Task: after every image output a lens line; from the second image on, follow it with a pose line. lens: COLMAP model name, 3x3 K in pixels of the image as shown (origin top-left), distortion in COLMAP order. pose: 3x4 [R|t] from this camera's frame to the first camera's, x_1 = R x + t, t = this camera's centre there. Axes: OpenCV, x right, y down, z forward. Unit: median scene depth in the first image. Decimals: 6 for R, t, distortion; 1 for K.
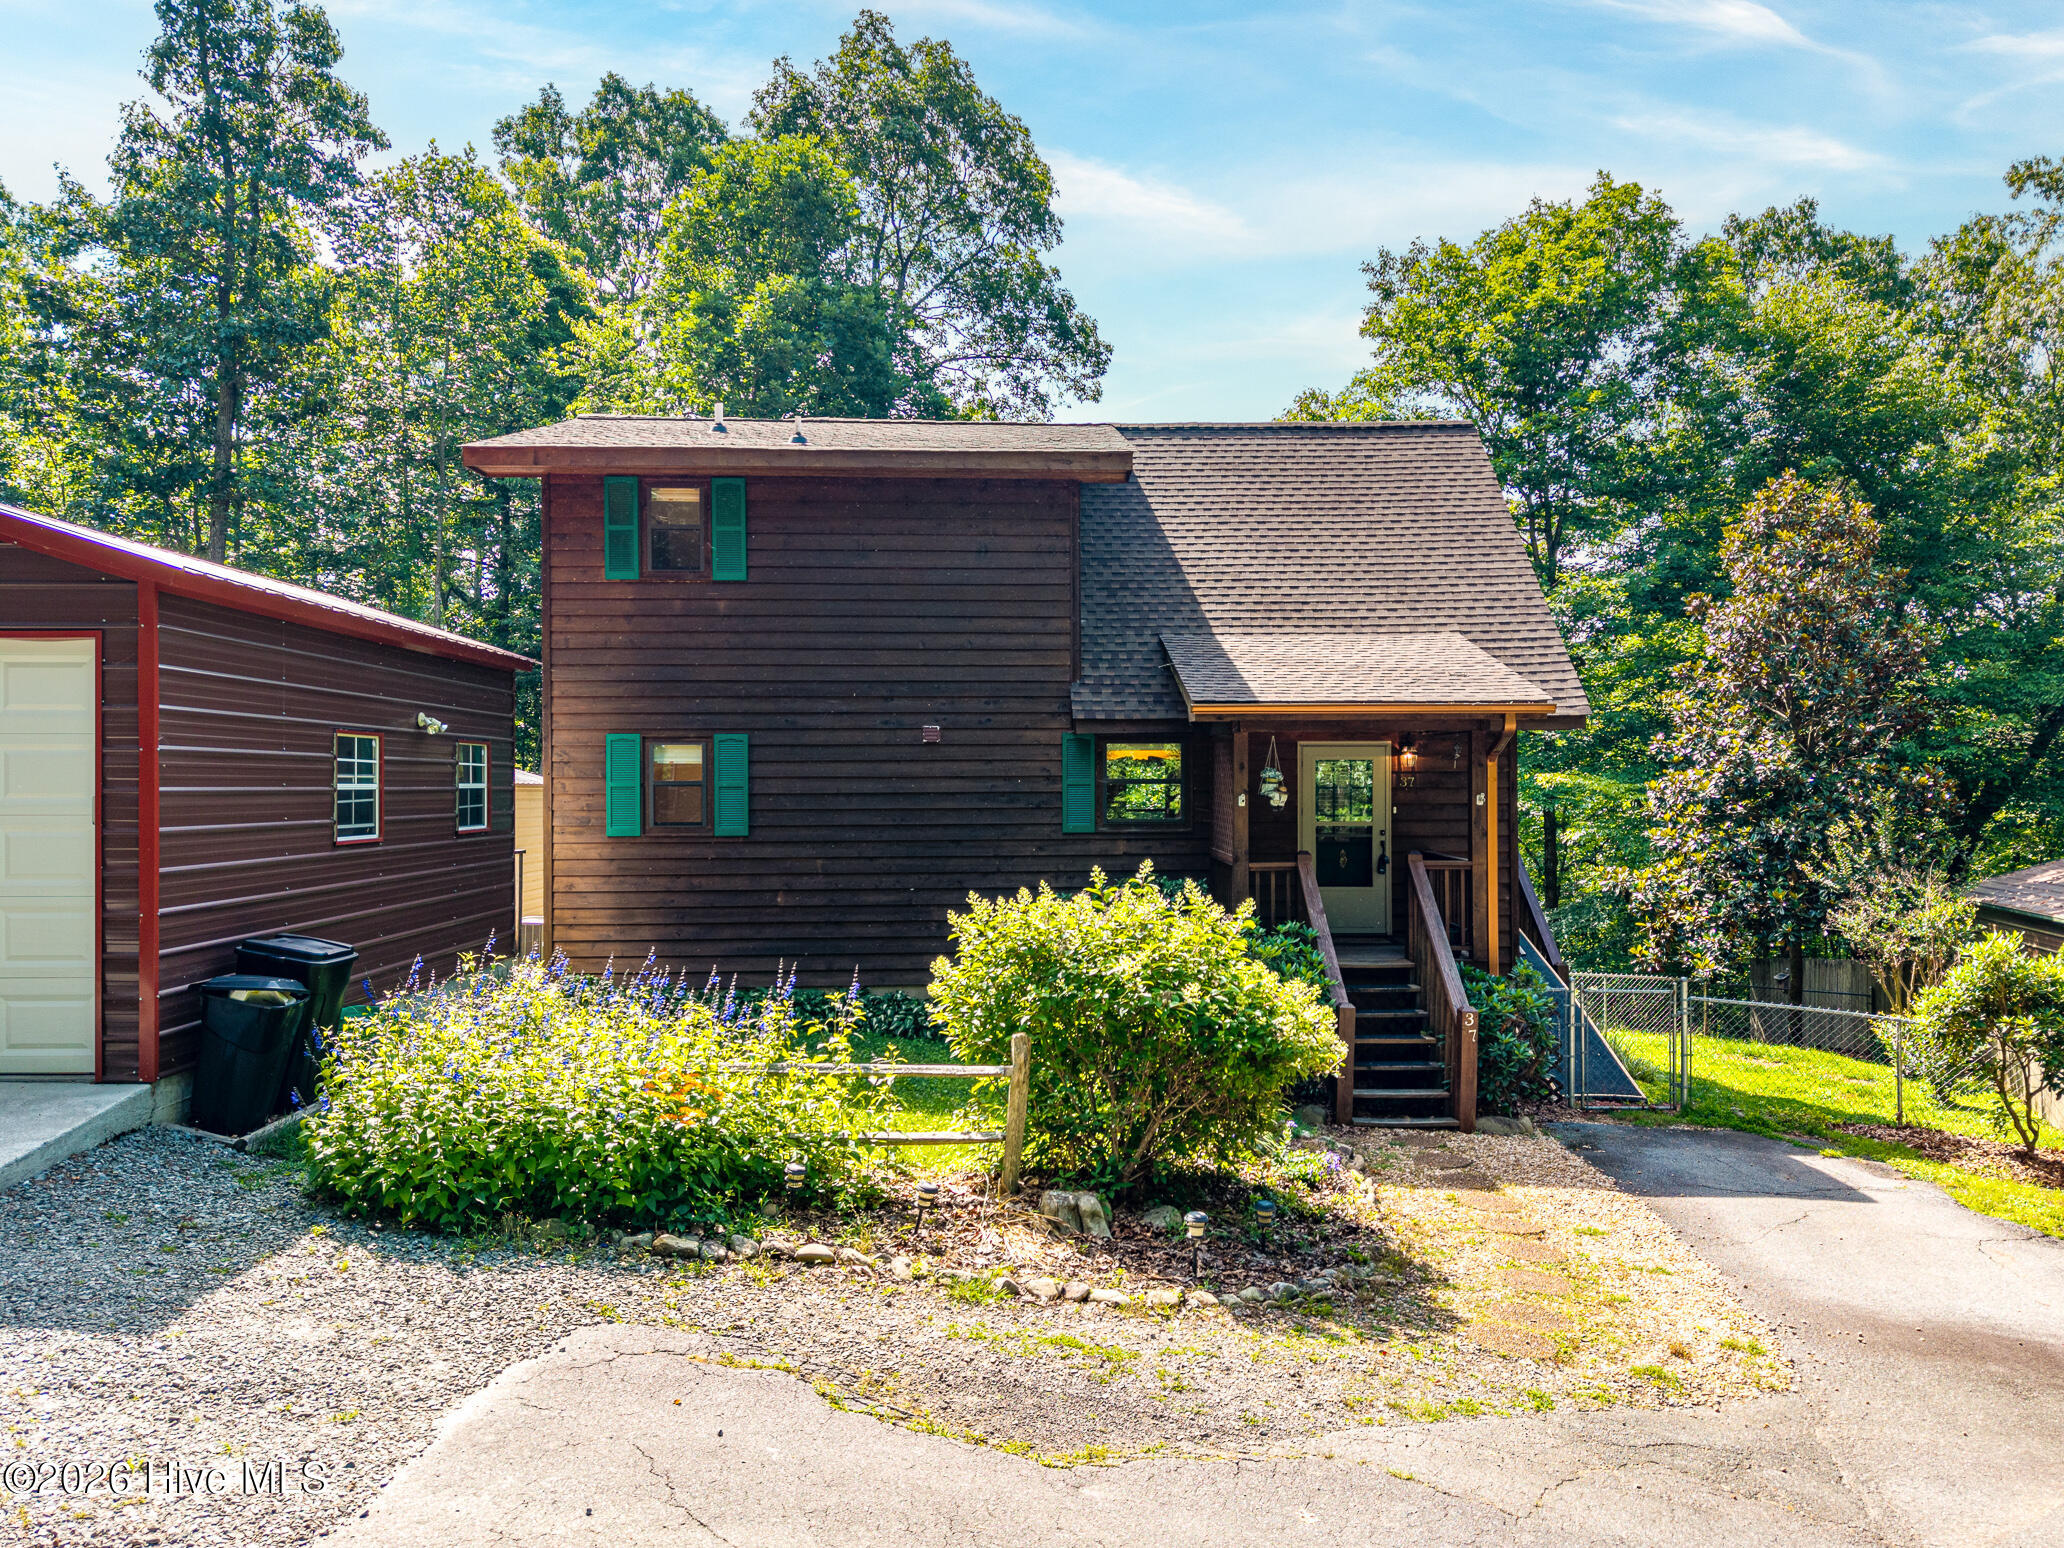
lens RADIAL K [[1457.9, 0, 1076.6], [0, 1457.9, 778.9], [0, 0, 1]] dist [0.054223, -0.065667]
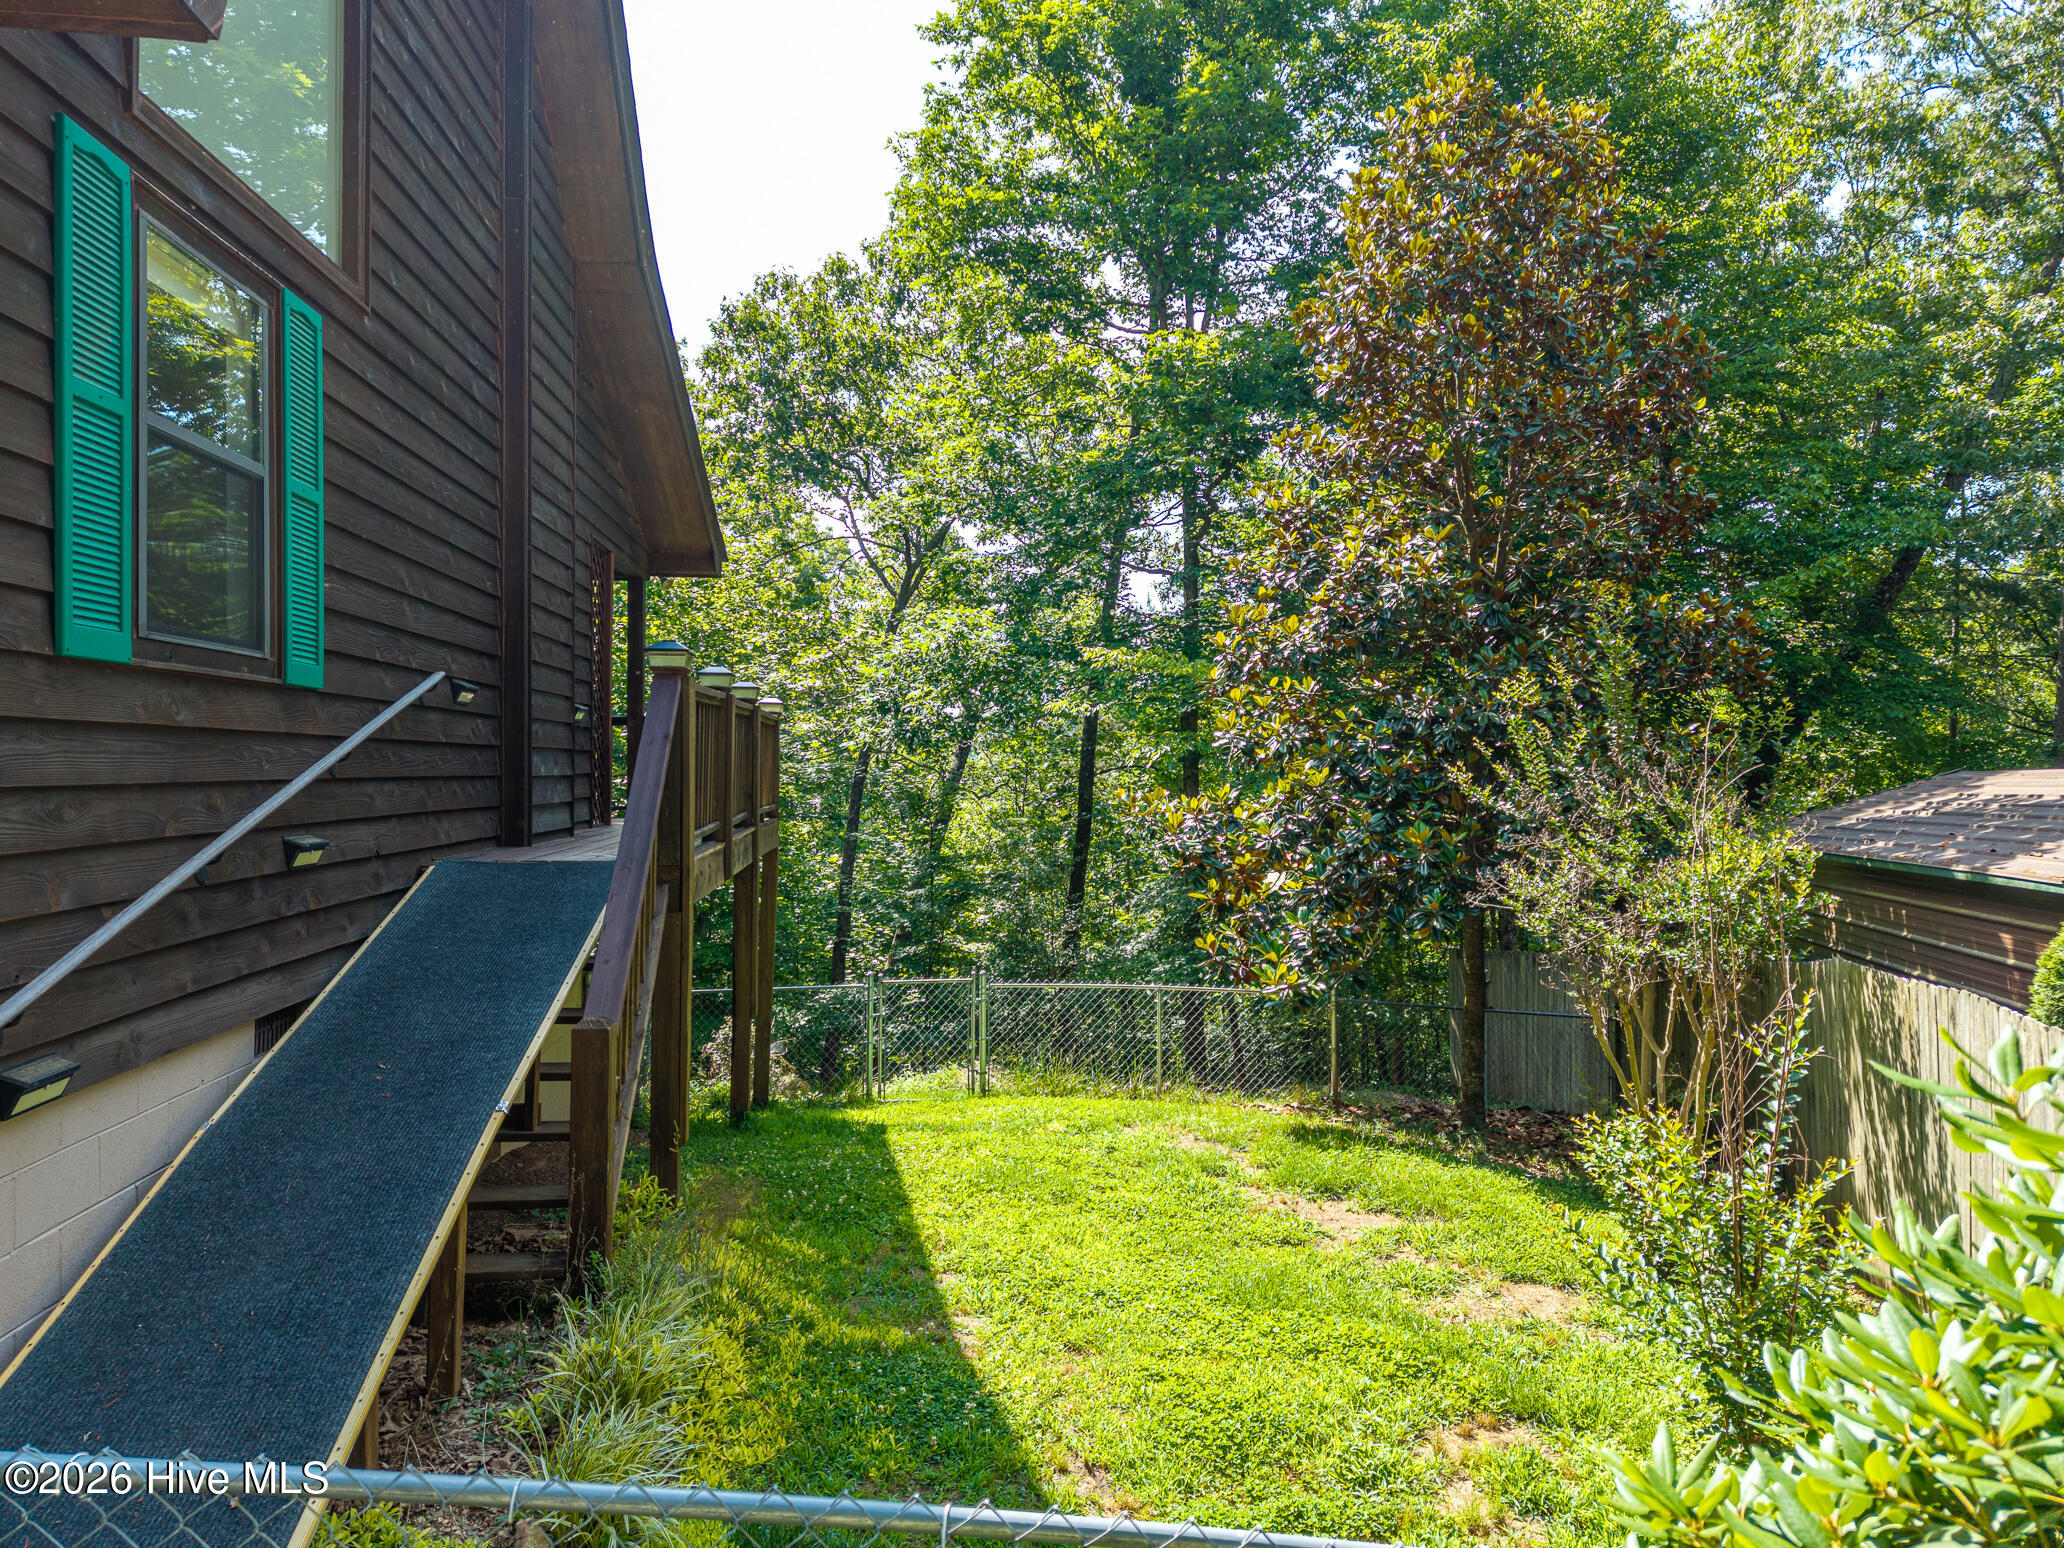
lens RADIAL K [[1357.1, 0, 1061.3], [0, 1357.1, 781.1], [0, 0, 1]] dist [0.017684, -0.006025]
pose [[0.996482, 0.003009, 0.083759, 0.309398], [-0.004005, 0.999923, 0.011729, 0.053655], [-0.083717, -0.012023, 0.996417, 0.536624]]
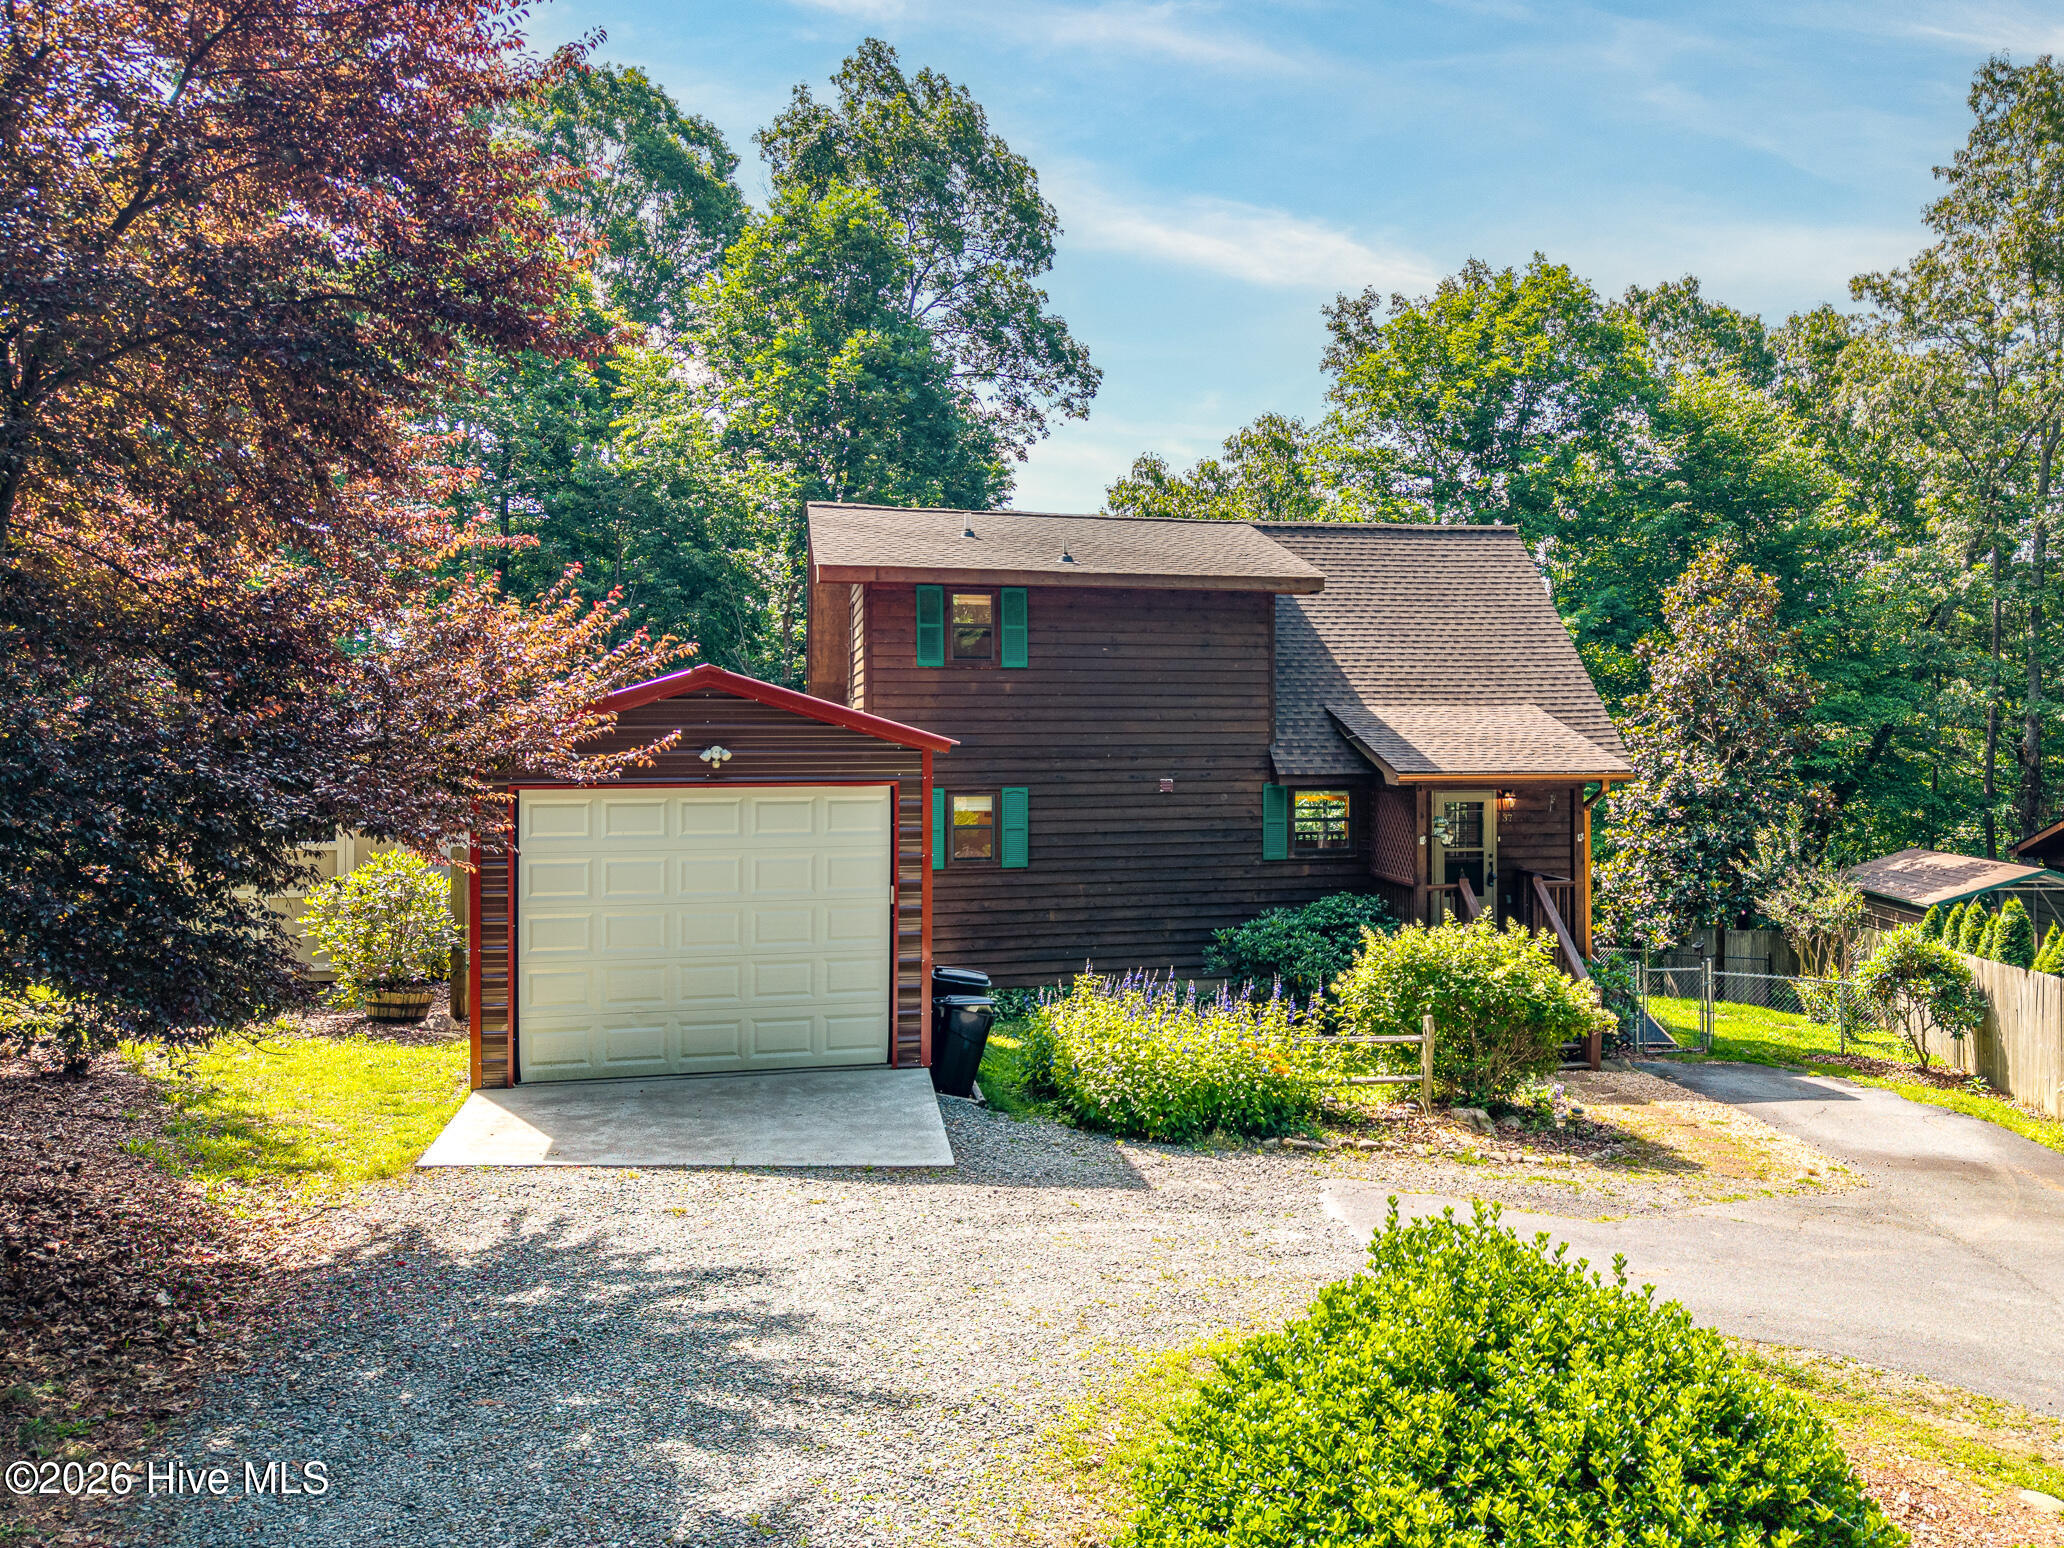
lens RADIAL K [[1579.7, 0, 1221.1], [0, 1579.7, 731.1], [0, 0, 1]] dist [0.110479, -0.243413]
pose [[0.975464, 0.000866, 0.220157, -0.243212], [-0.001180, 0.999998, 0.001295, -0.054543], [-0.220155, -0.001523, 0.975464, -0.256649]]
